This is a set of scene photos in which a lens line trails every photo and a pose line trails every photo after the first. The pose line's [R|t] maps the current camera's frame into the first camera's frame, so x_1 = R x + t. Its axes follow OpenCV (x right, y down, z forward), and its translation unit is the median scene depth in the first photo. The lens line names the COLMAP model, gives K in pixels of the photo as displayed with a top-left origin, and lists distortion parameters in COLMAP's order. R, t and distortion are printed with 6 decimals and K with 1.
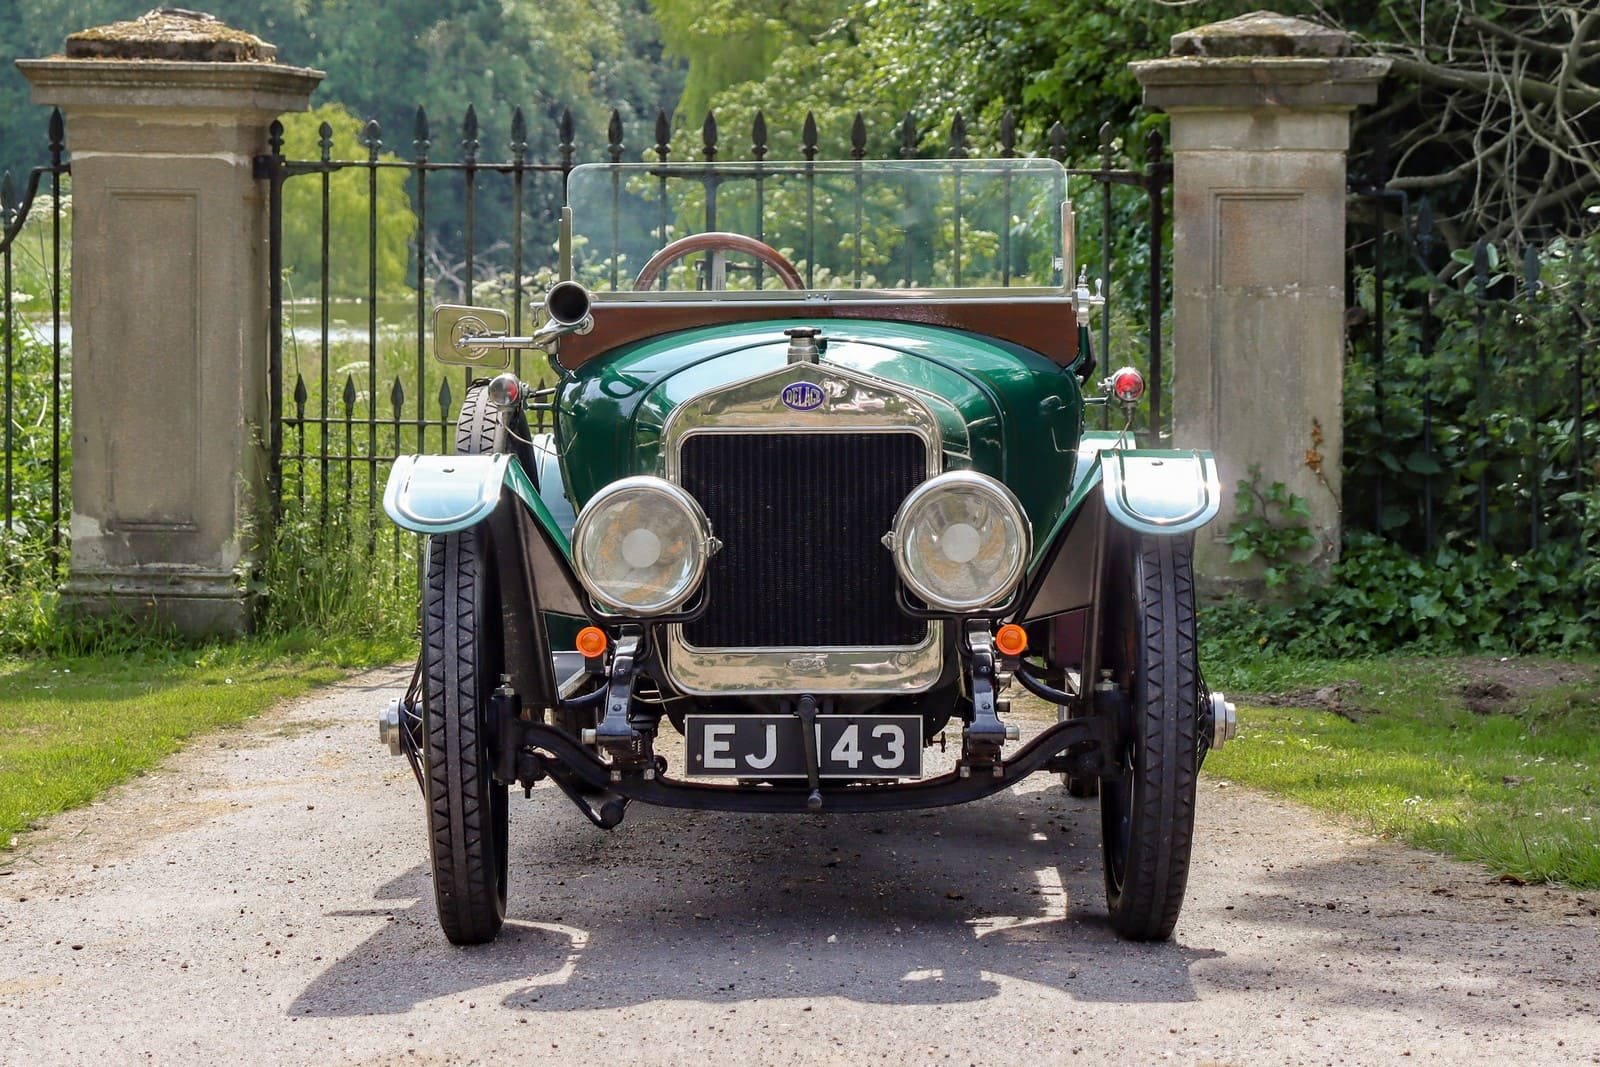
lens RADIAL K [[4410.4, 0, 803.1], [0, 4410.4, 475.0], [0, 0, 1]] dist [0.383808, 0.134509]
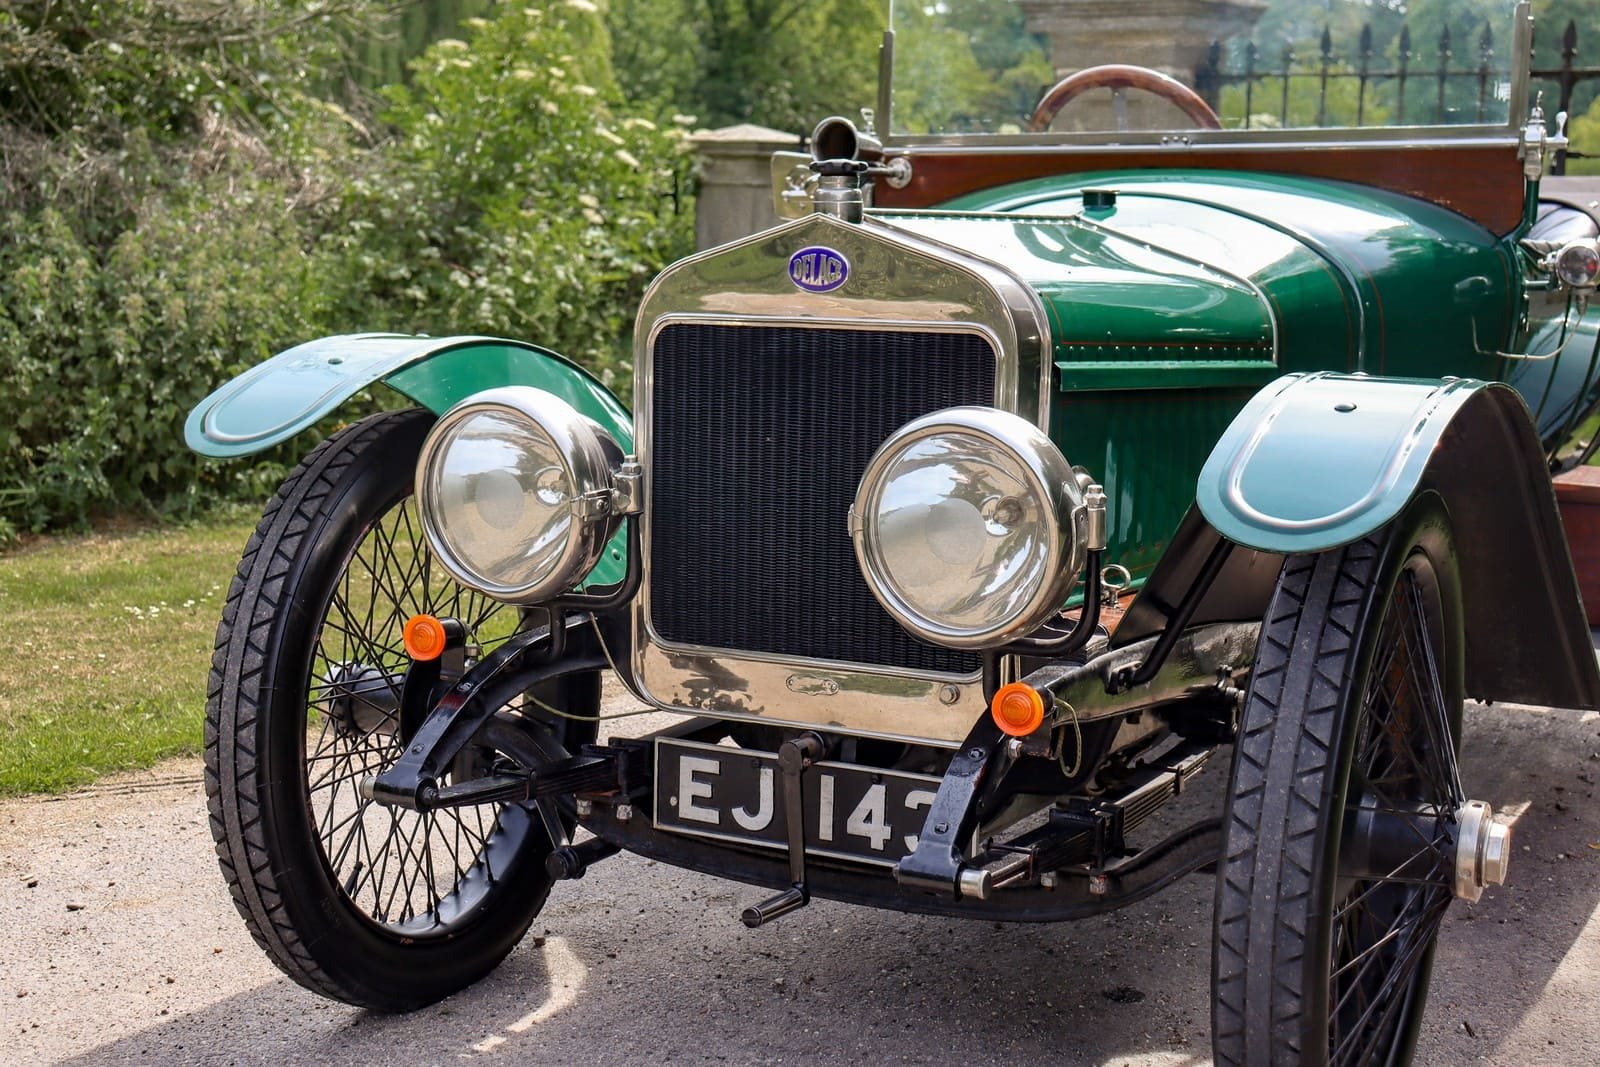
lens RADIAL K [[2260.9, 0, 797.9], [0, 2260.9, 531.9], [0, 0, 1]] dist [-0.006401, 0.603290]
pose [[0.893611, 0.079614, -0.441725, 0.076748], [-0.034016, 0.993325, 0.110217, -0.008512], [0.447552, -0.083465, 0.890354, 0.376400]]
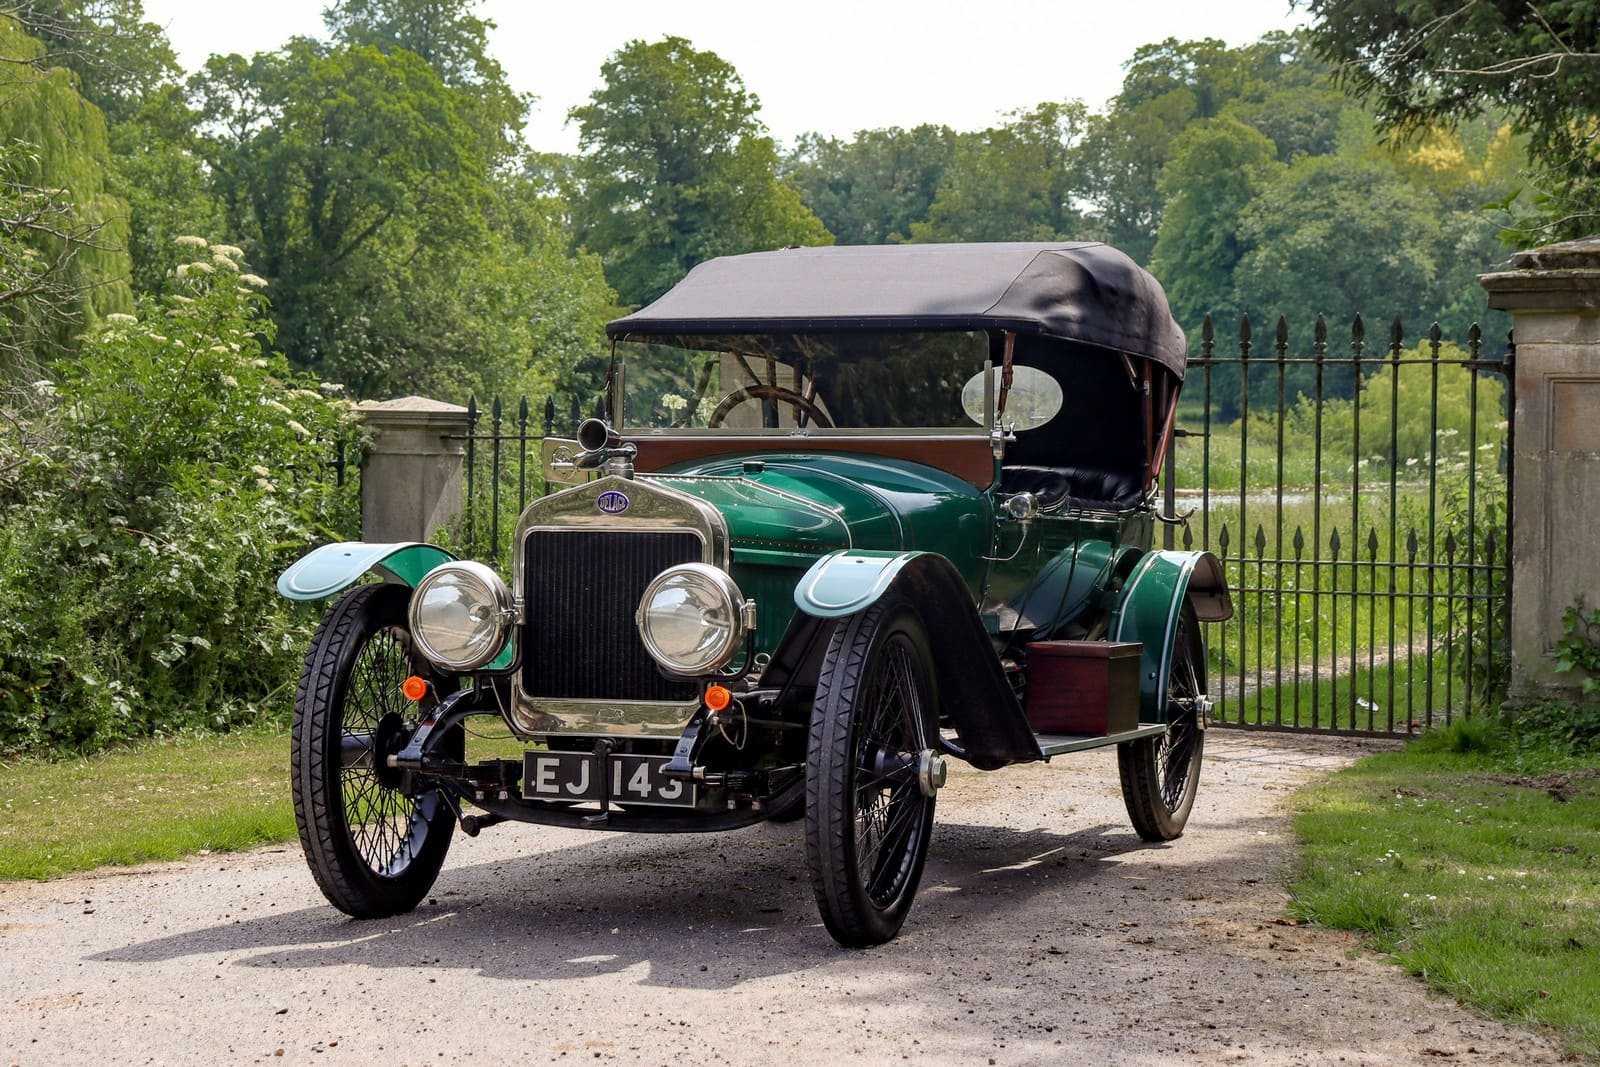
lens RADIAL K [[3127.0, 0, 797.0], [0, 3127.0, 506.8], [0, 0, 1]] dist [0.158548, 0.254008]
pose [[0.946972, 0.016830, -0.320874, 0.181496], [-0.027094, 0.999253, -0.027549, 0.003606], [0.320171, 0.034782, 0.946721, 0.086256]]
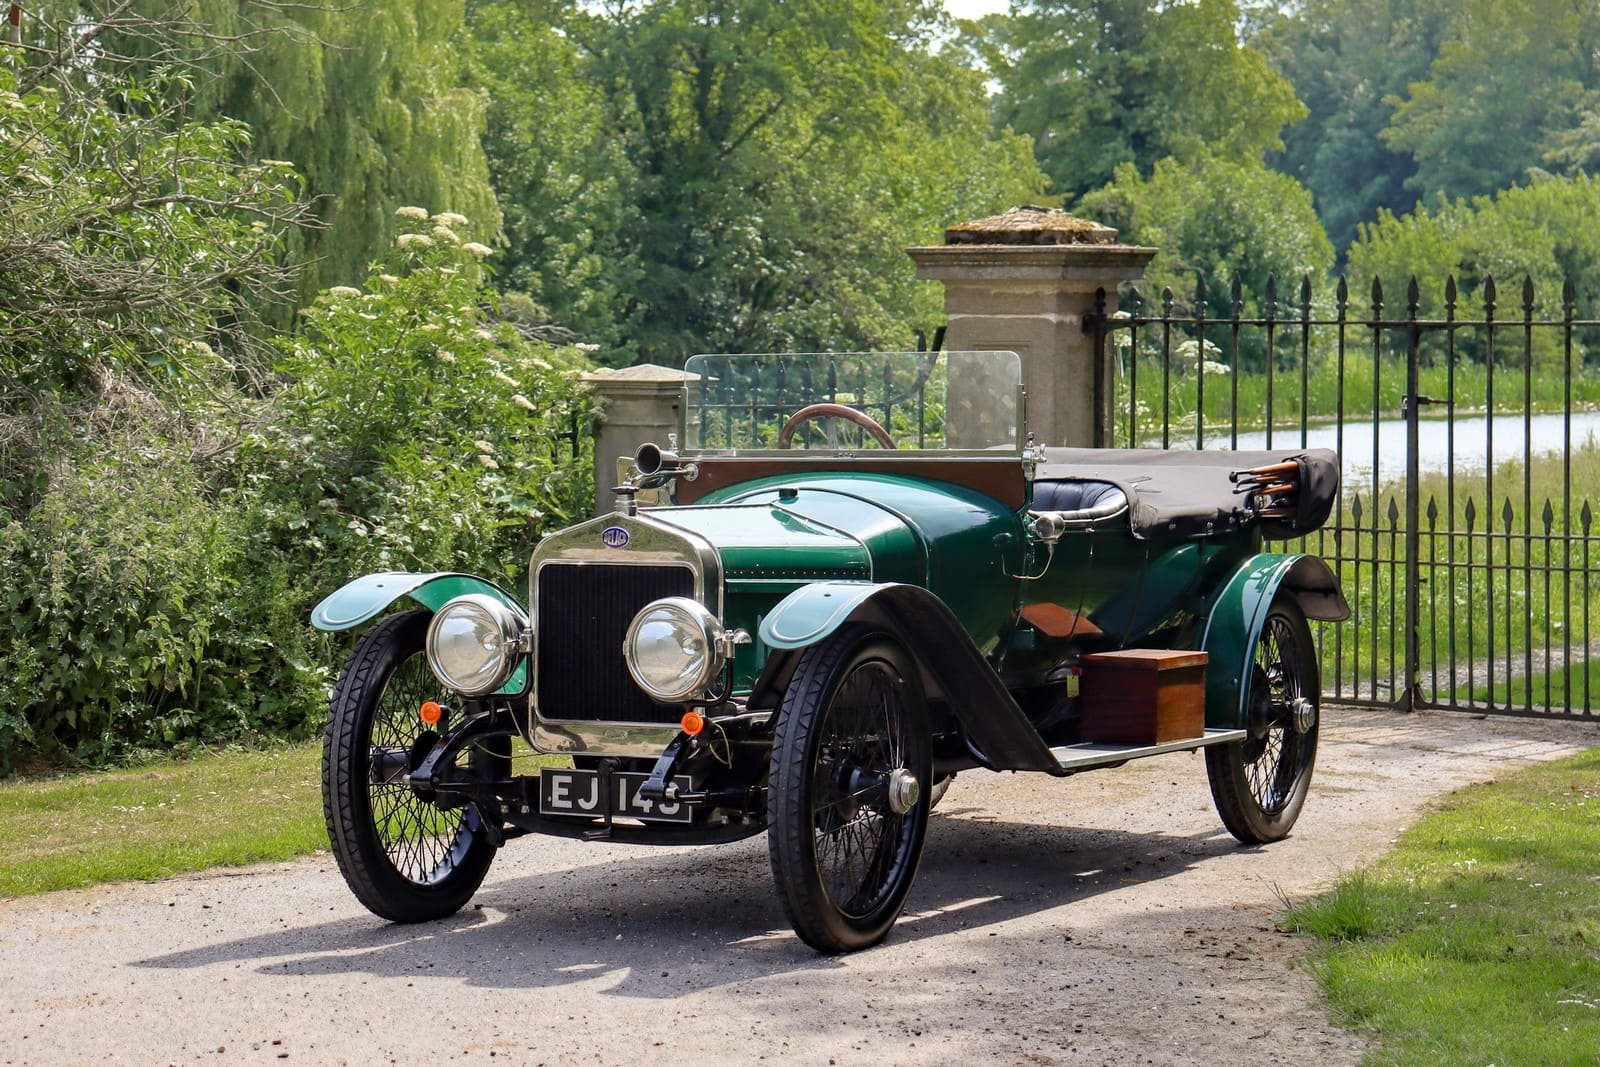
lens RADIAL K [[3618.7, 0, 841.3], [0, 3618.7, 504.1], [0, 0, 1]] dist [0.239347, 0.295869]
pose [[0.899586, 0.016755, -0.436422, 0.293811], [-0.018681, 0.999825, -0.000121, -0.015664], [0.436344, 0.008262, 0.899742, 0.012559]]
